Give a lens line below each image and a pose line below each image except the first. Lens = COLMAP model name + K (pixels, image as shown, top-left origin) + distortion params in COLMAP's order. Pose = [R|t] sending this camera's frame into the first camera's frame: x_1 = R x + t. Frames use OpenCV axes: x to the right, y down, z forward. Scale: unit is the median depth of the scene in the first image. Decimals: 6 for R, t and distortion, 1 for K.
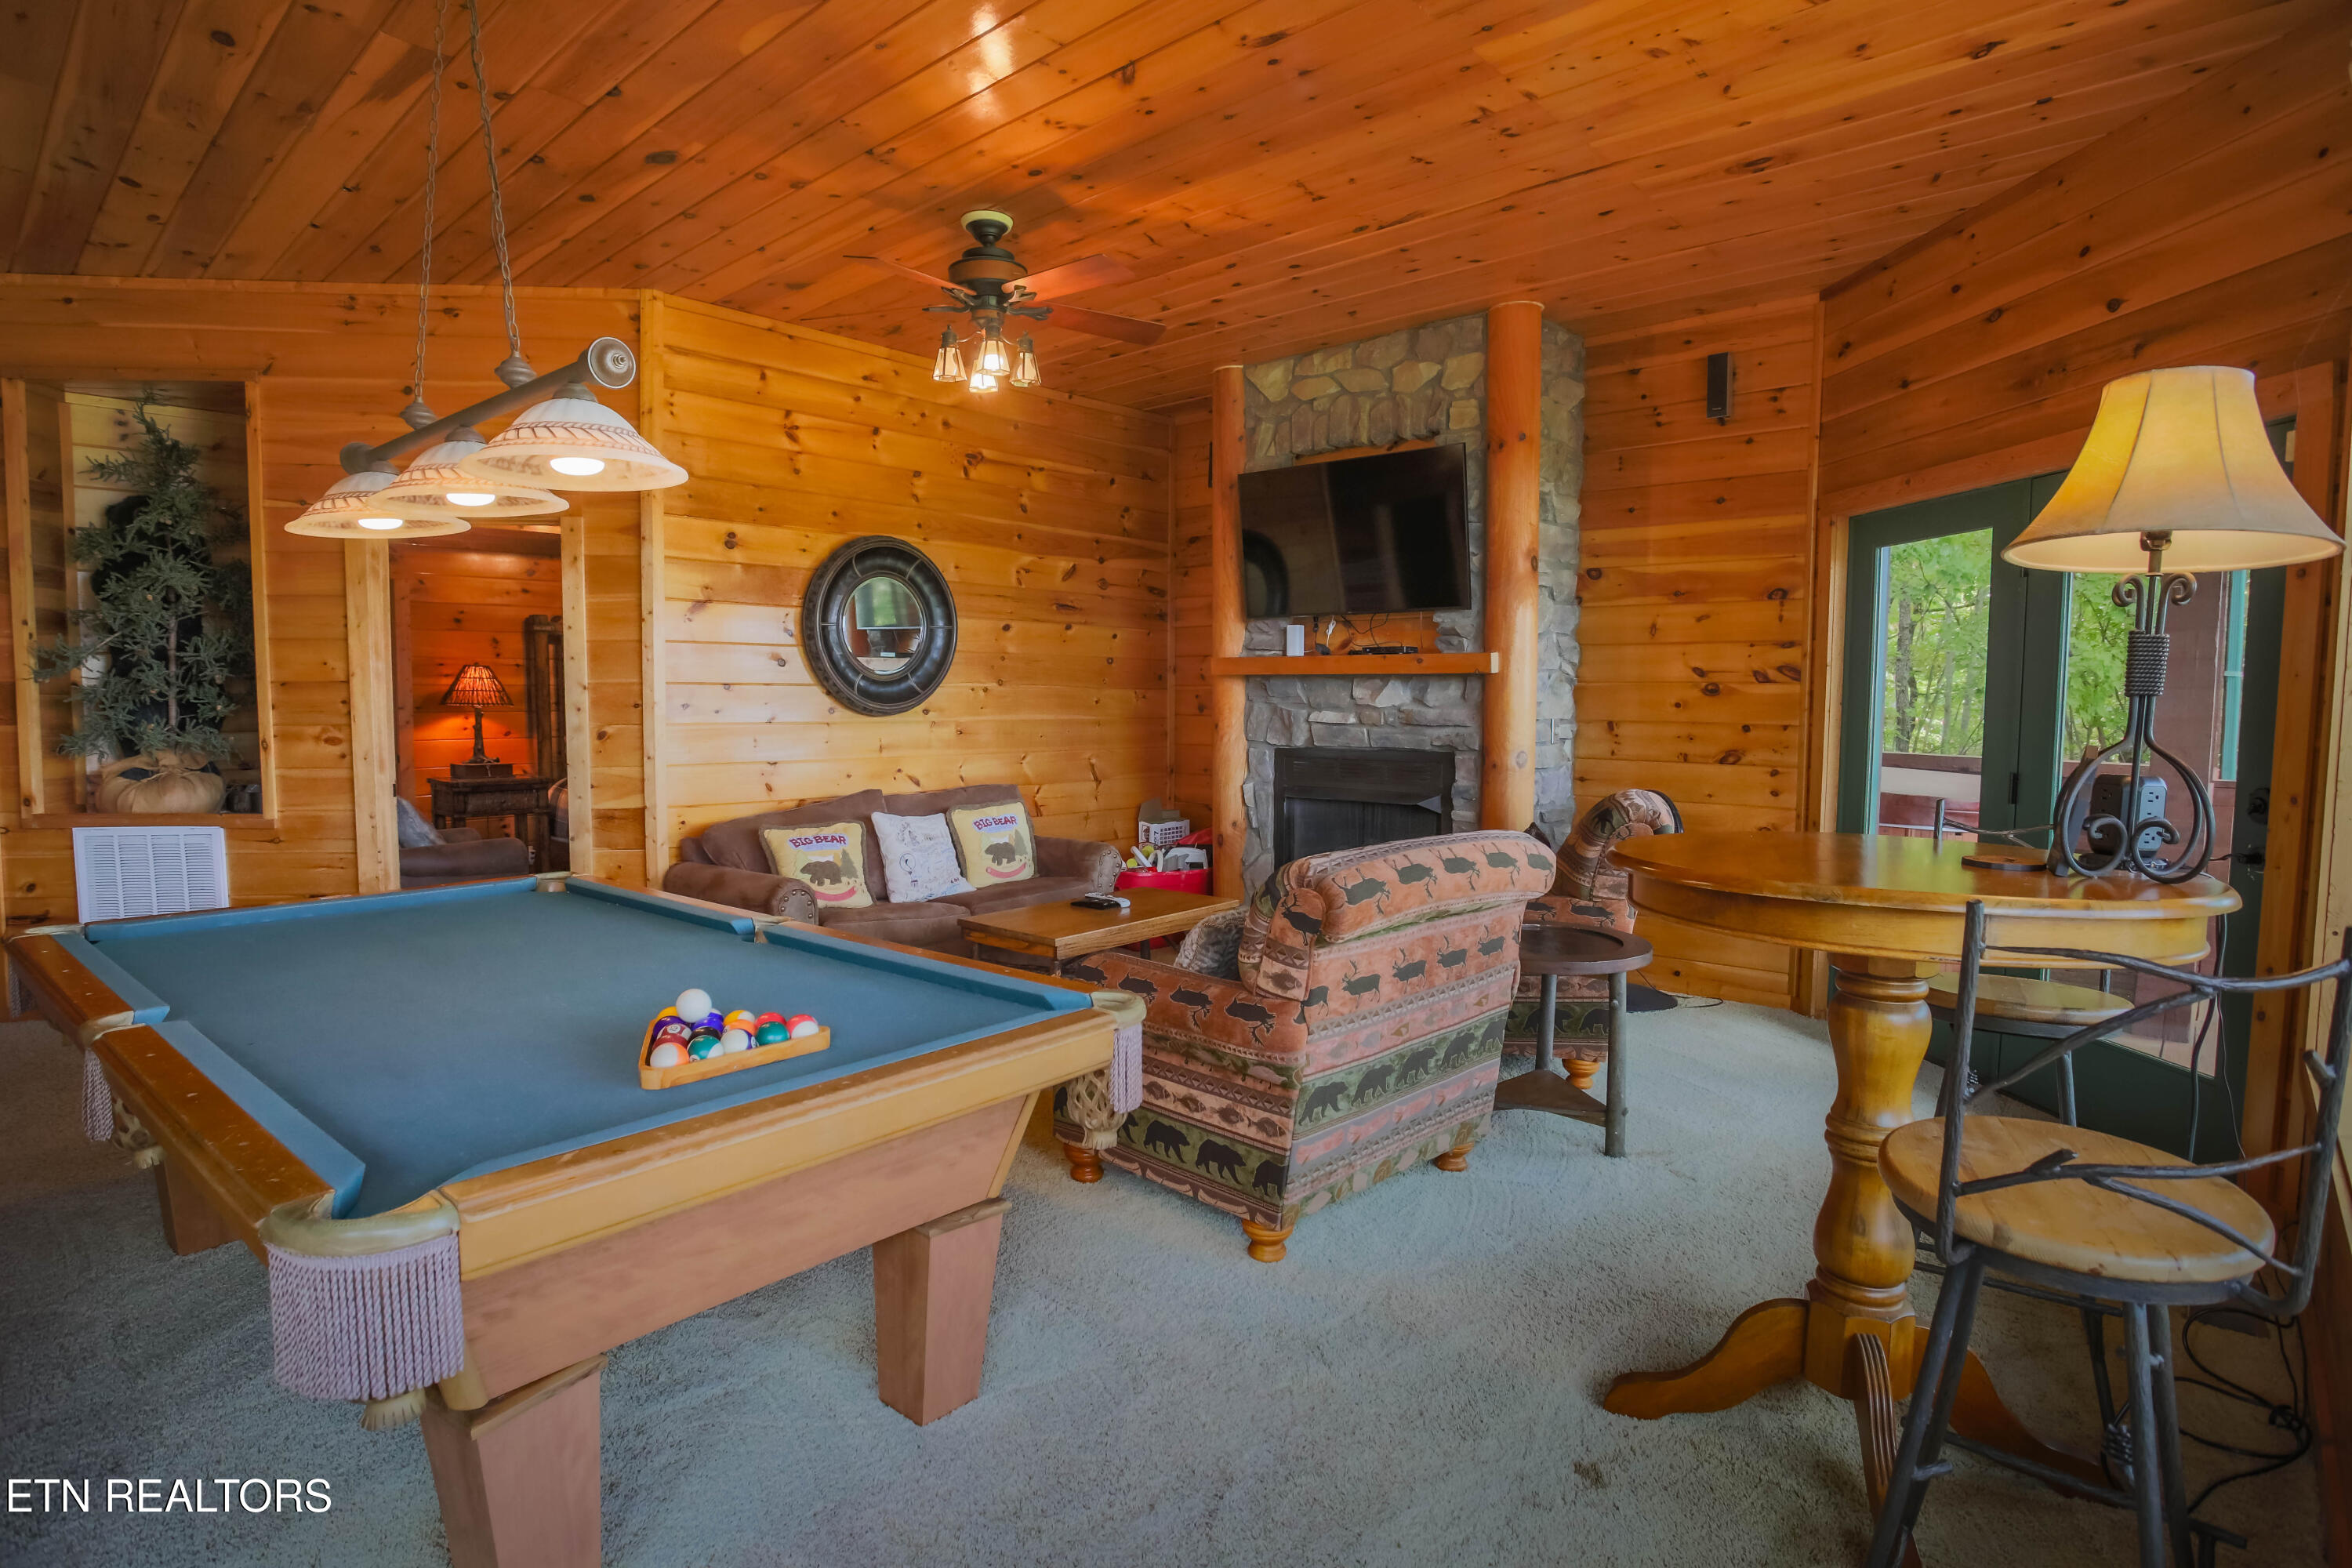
lens RADIAL K [[1166.2, 0, 1169.6], [0, 1166.2, 784.5], [0, 0, 1]] dist [-0.039456, 0.000501]
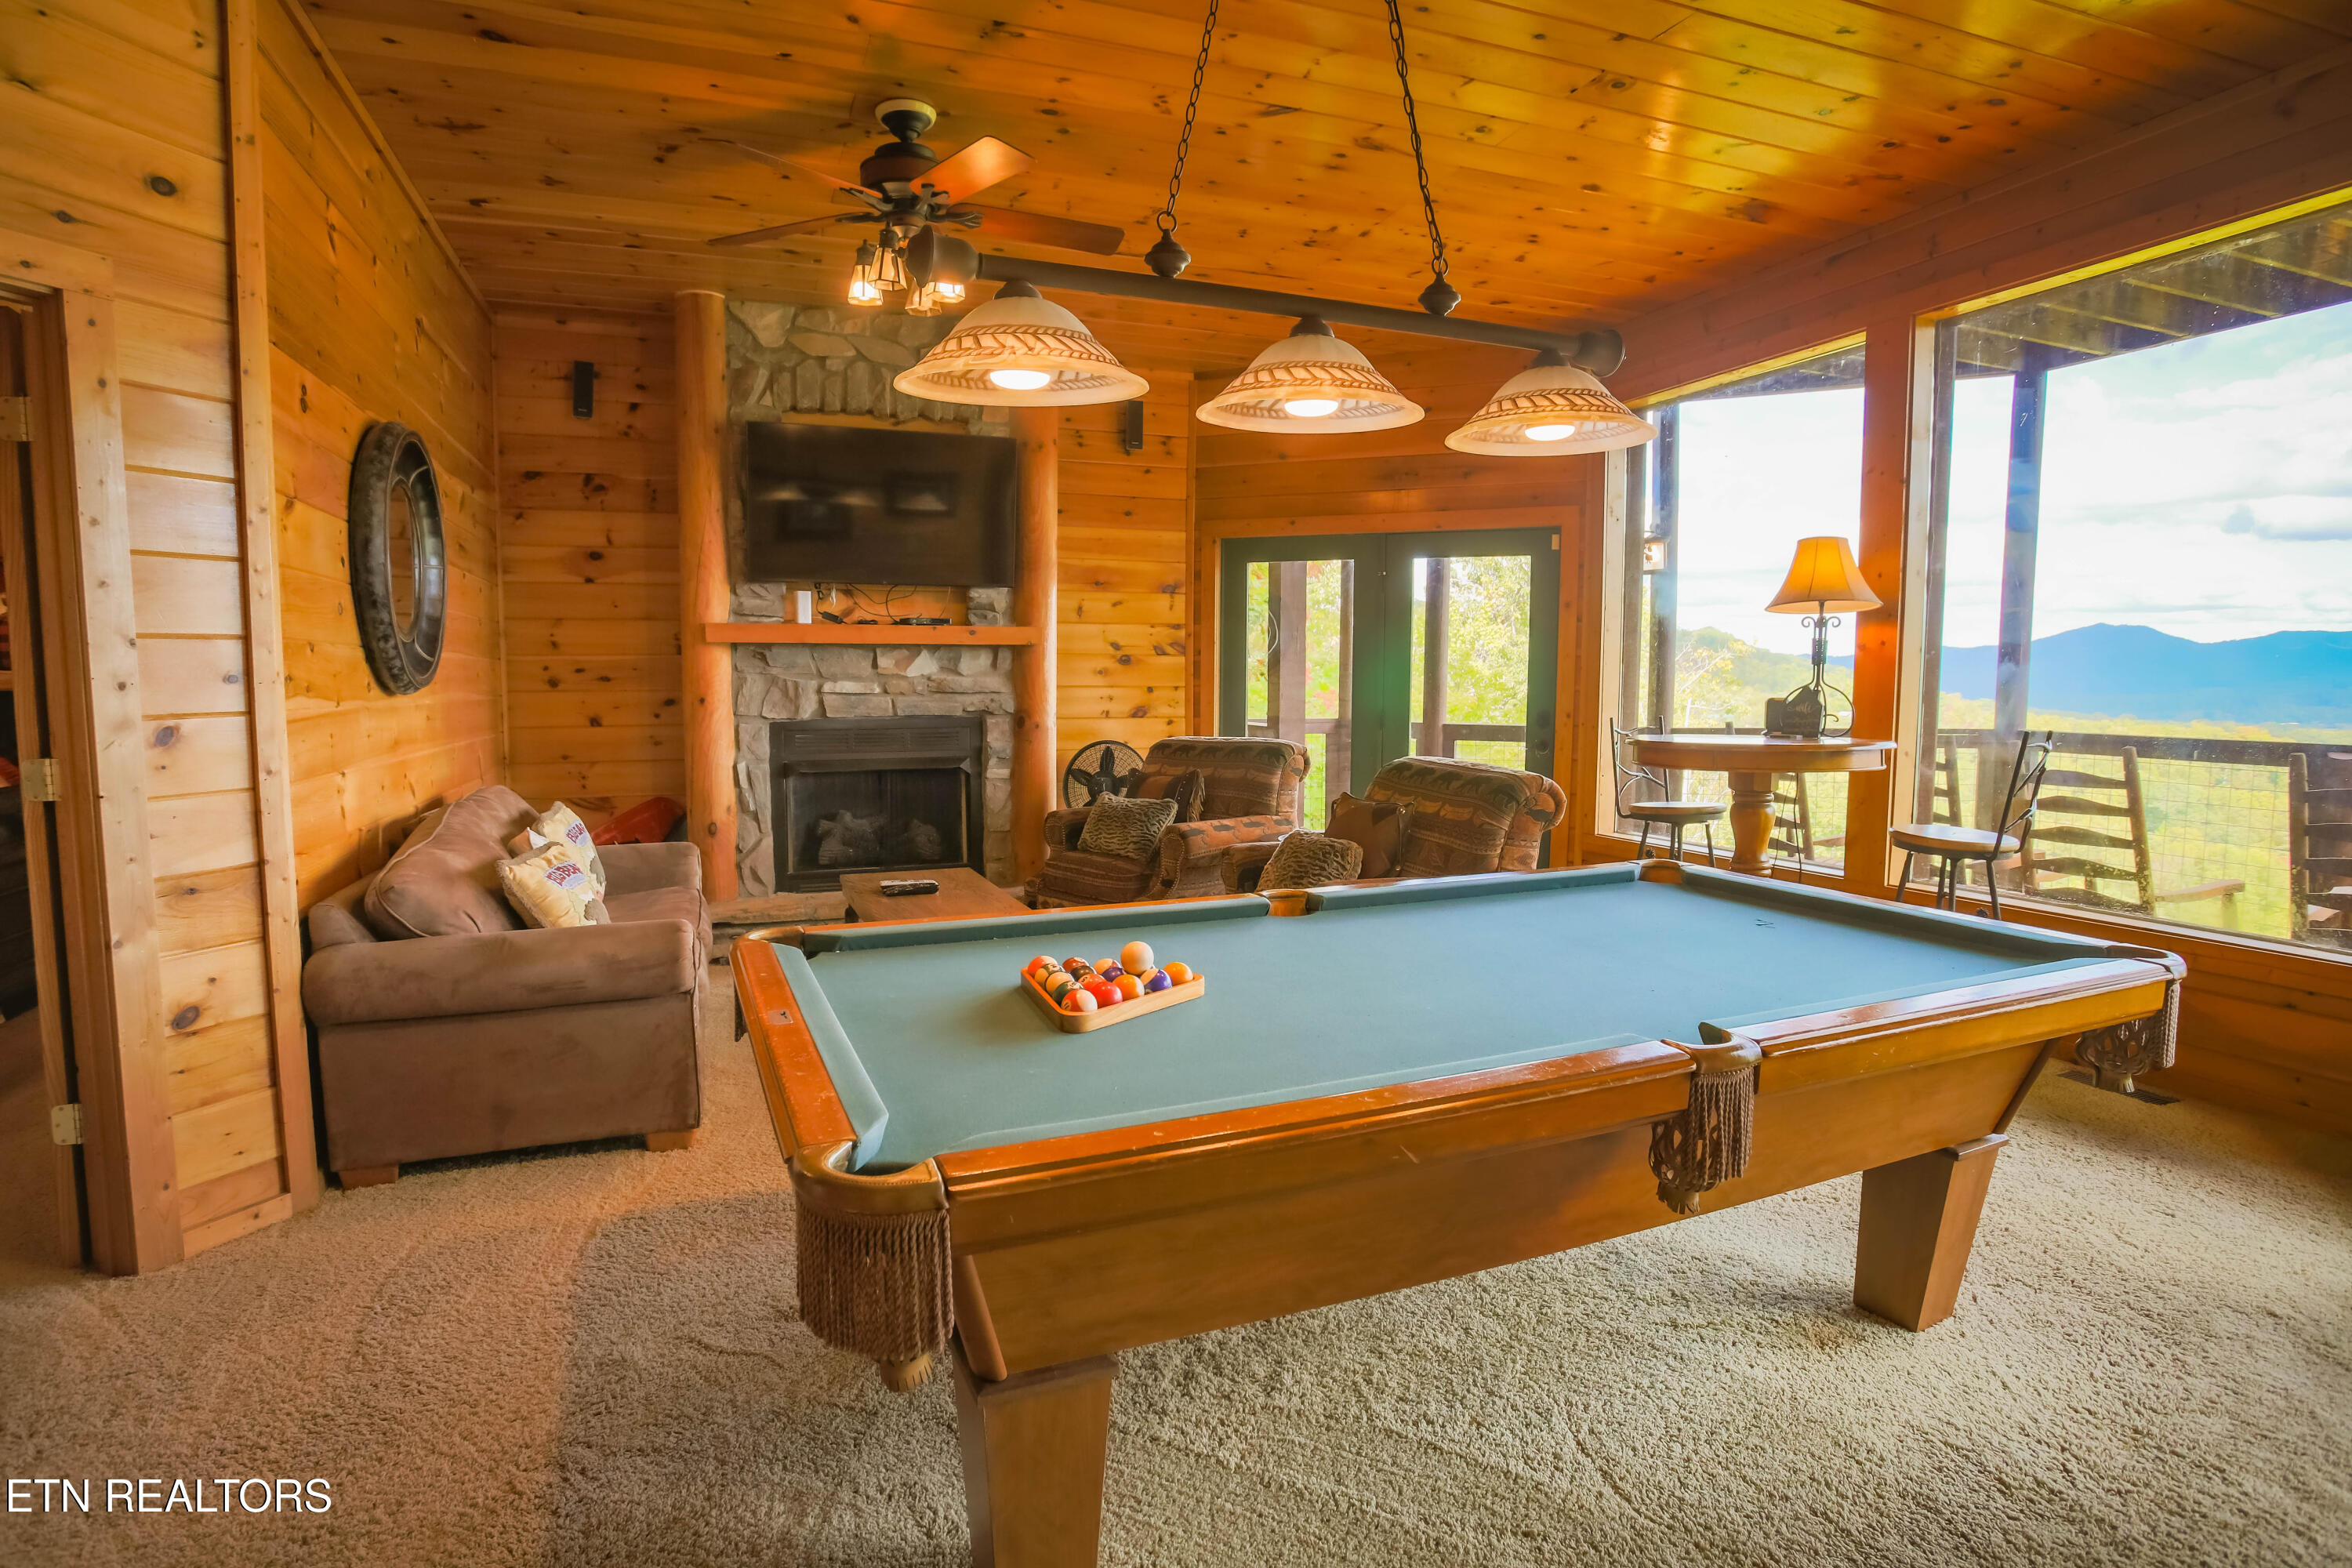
lens RADIAL K [[1166.2, 0, 1166.0], [0, 1166.2, 779.2], [0, 0, 1]] dist [-0.039456, 0.000501]
pose [[0.498483, -0.081590, 0.863052, -0.601839], [0.068897, 0.996141, 0.054378, -0.016215], [-0.864158, 0.032355, 0.502180, 0.290560]]
